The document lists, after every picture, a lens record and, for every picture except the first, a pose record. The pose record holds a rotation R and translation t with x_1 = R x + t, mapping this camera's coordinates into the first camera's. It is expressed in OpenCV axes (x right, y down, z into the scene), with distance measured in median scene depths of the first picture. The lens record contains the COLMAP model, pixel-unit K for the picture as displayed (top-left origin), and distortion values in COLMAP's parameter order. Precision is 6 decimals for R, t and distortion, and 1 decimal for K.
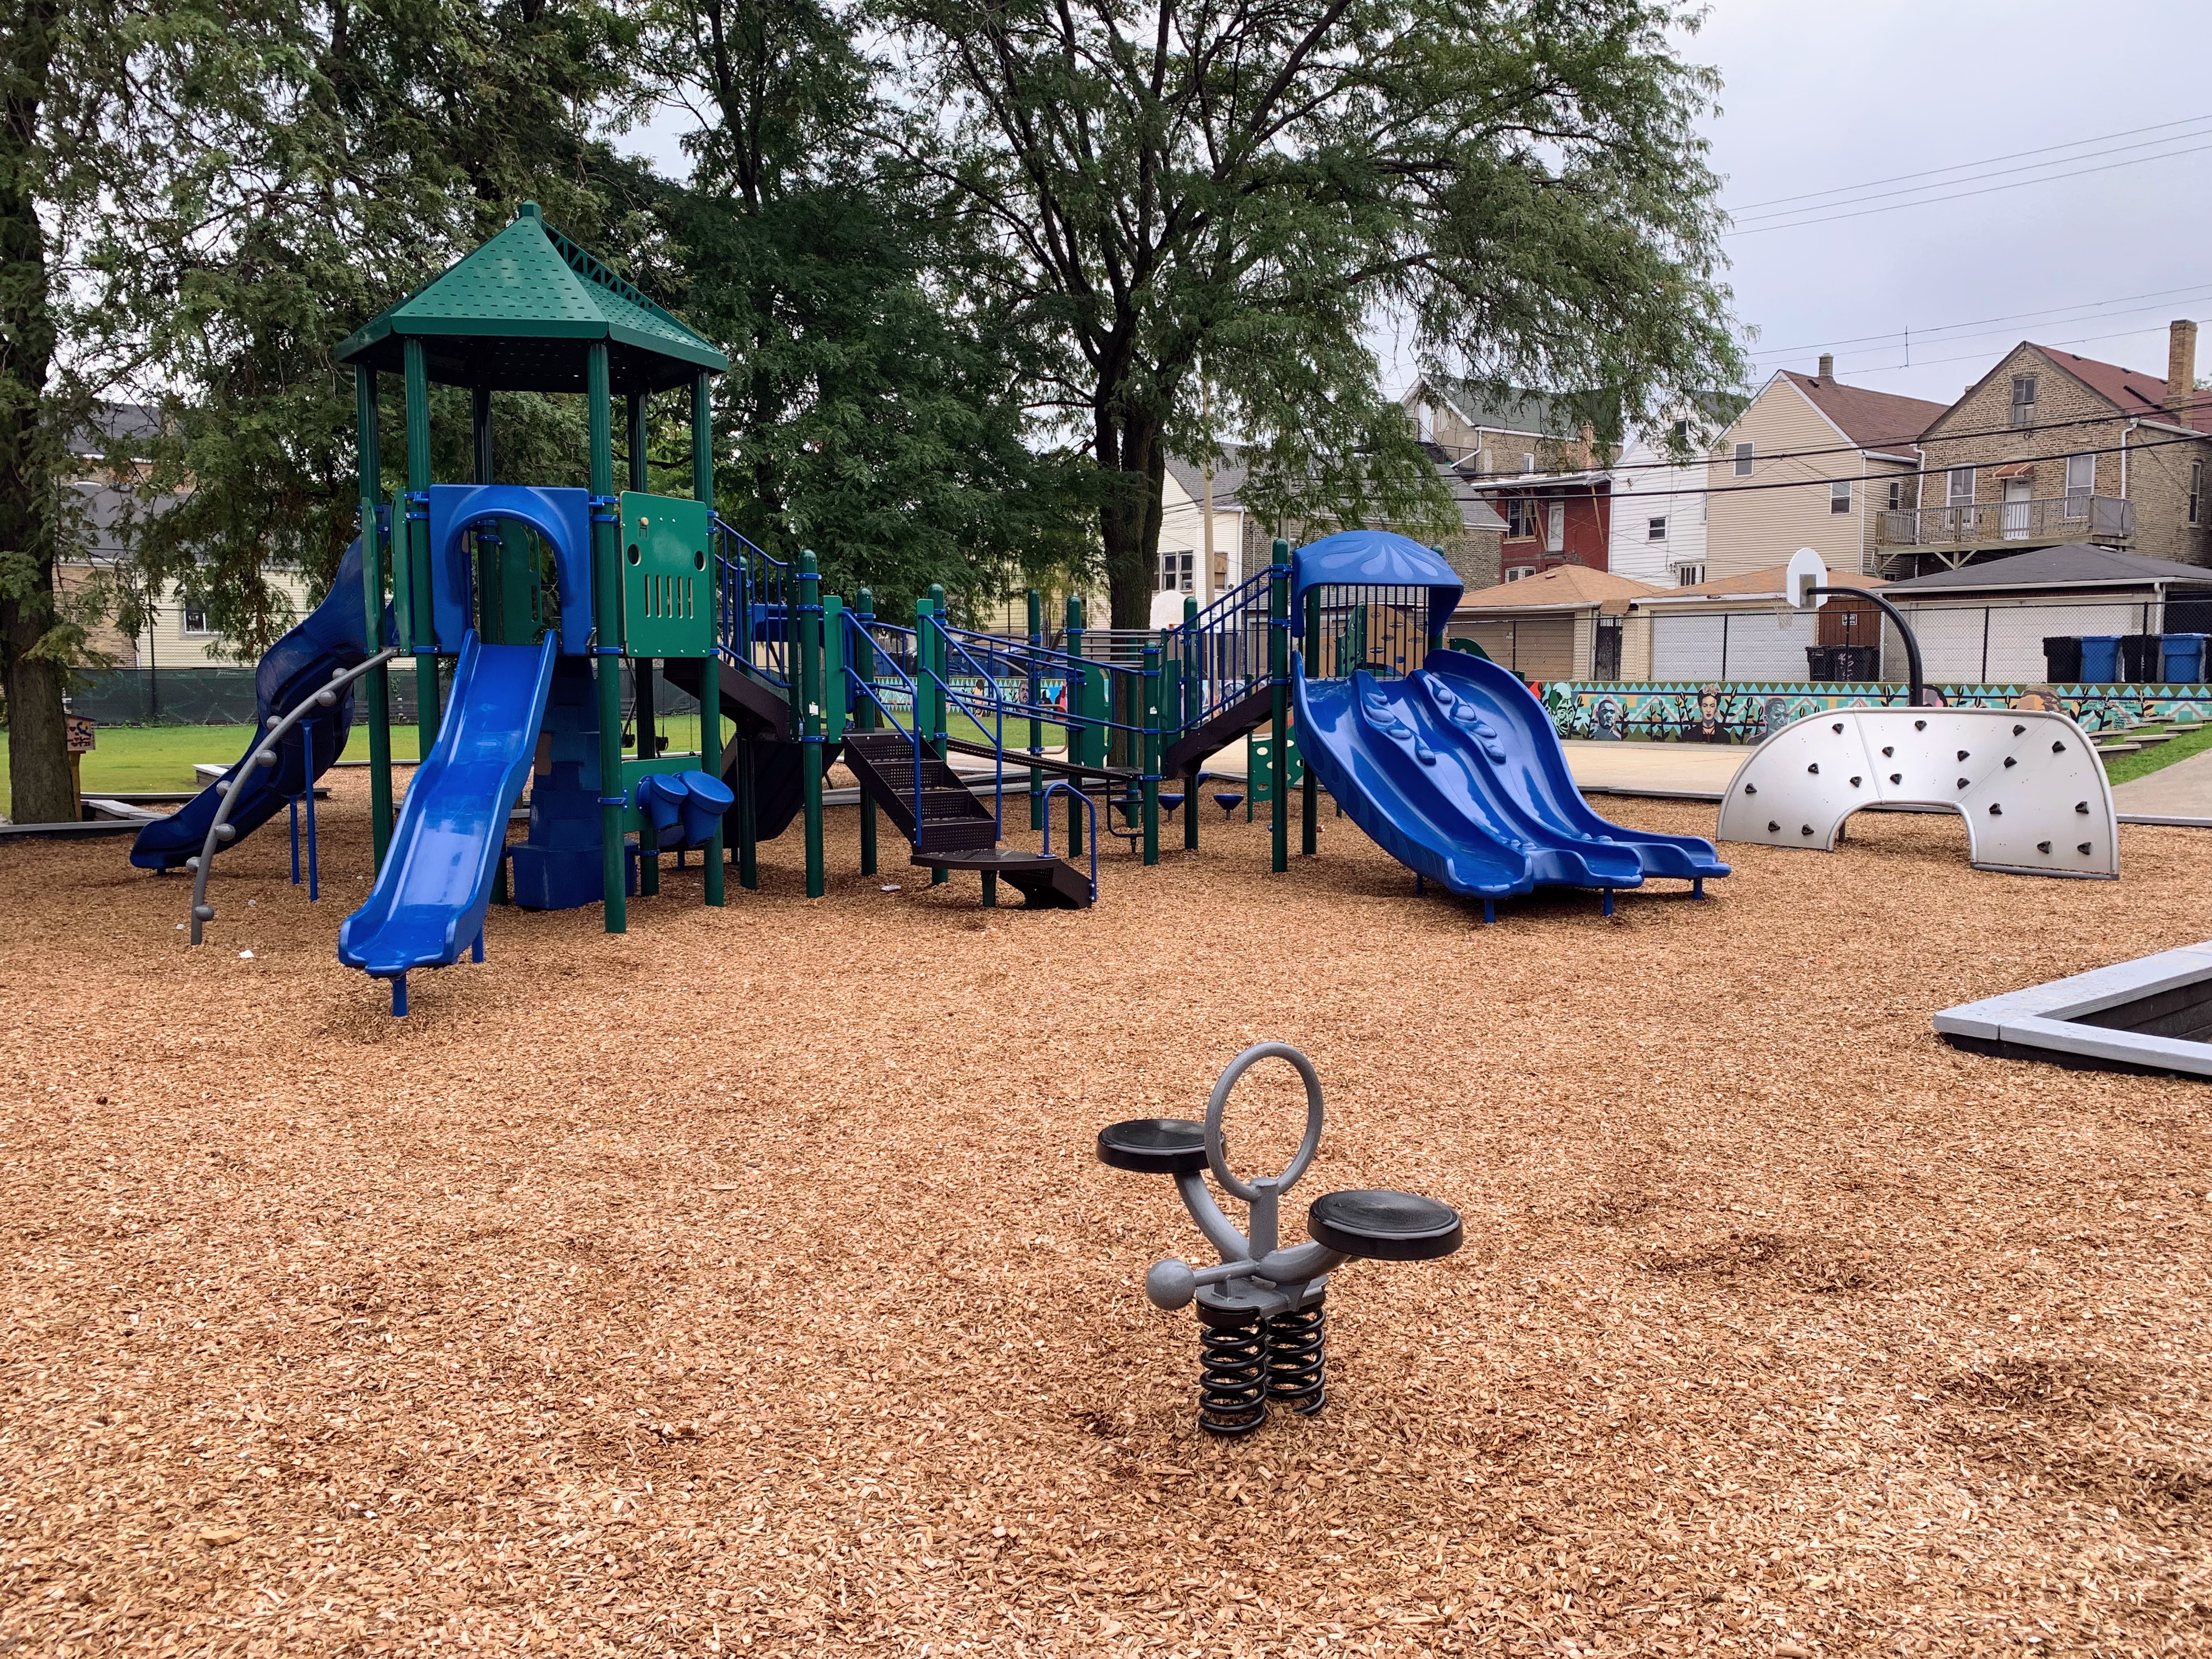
lens RADIAL K [[1682.1, 0, 1103.2], [0, 1682.1, 834.0], [0, 0, 1]] dist [0.021725, -0.012408]
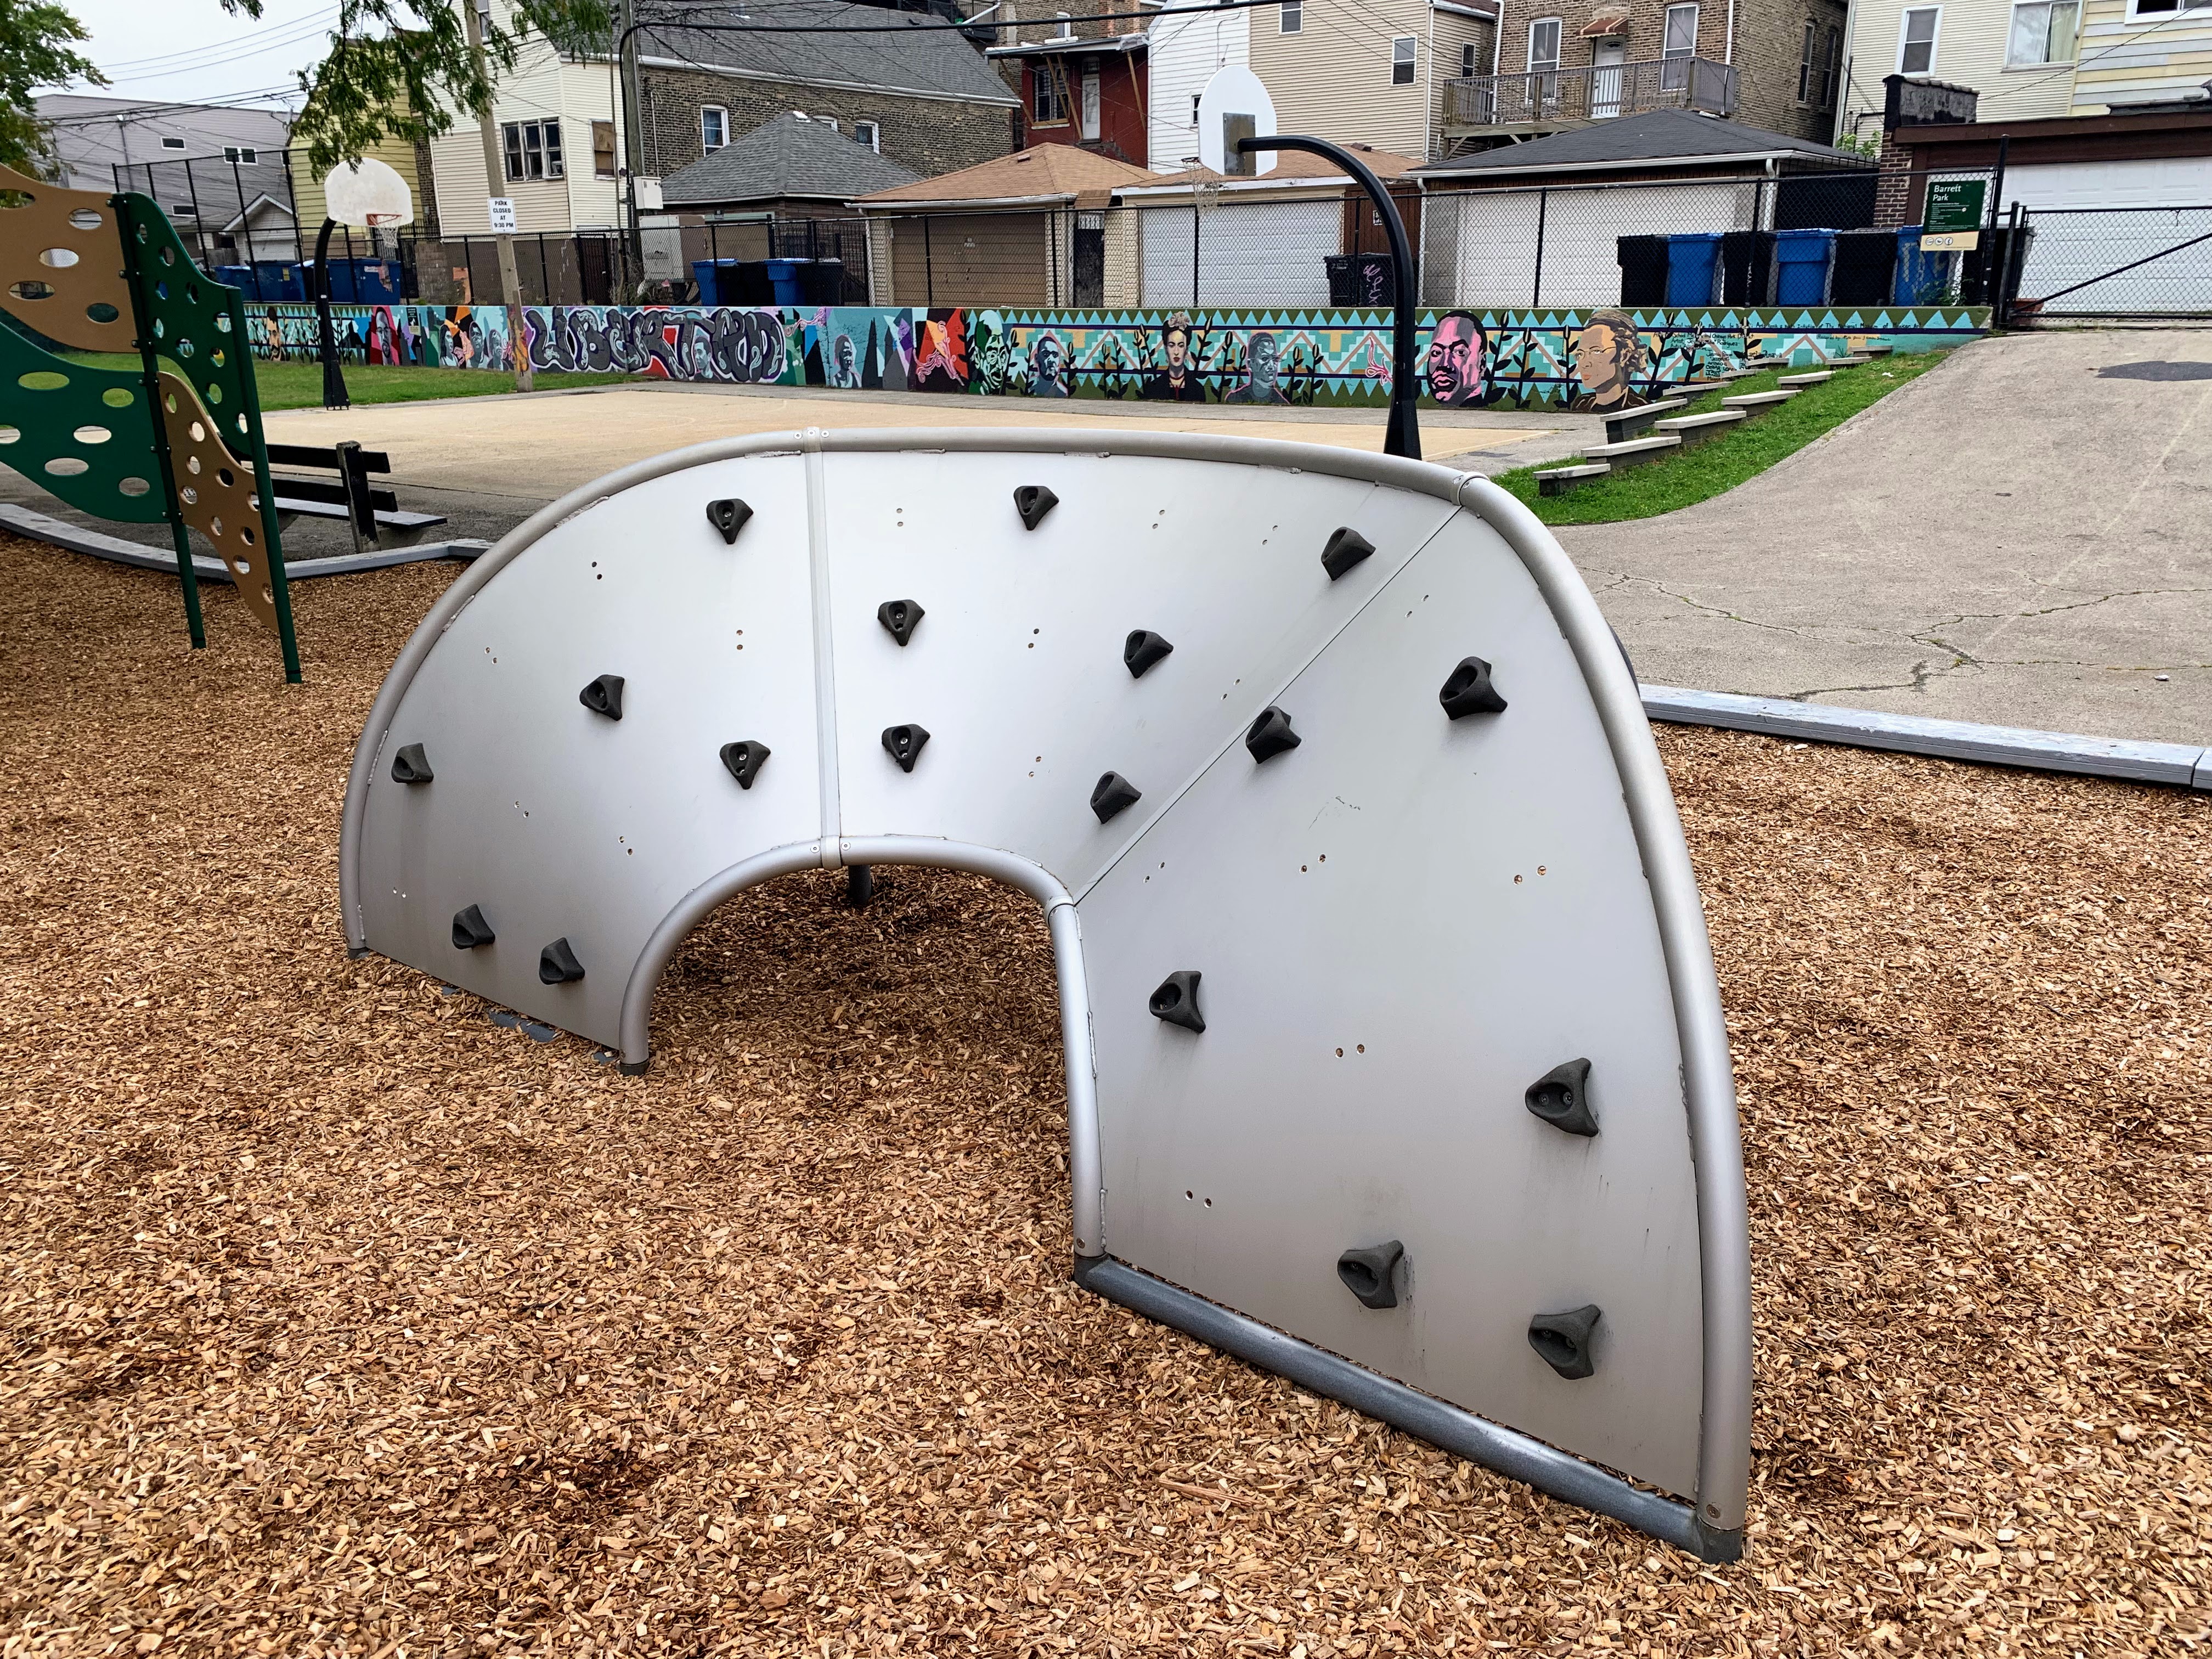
lens RADIAL K [[1682.1, 0, 1112.6], [0, 1682.1, 830.4], [0, 0, 1]] dist [0.021725, -0.012408]
pose [[0.976955, -0.069812, 0.201706, 0.180870], [0.026274, 0.977146, 0.210939, -0.028159], [-0.211822, -0.200778, 0.956462, 0.307486]]
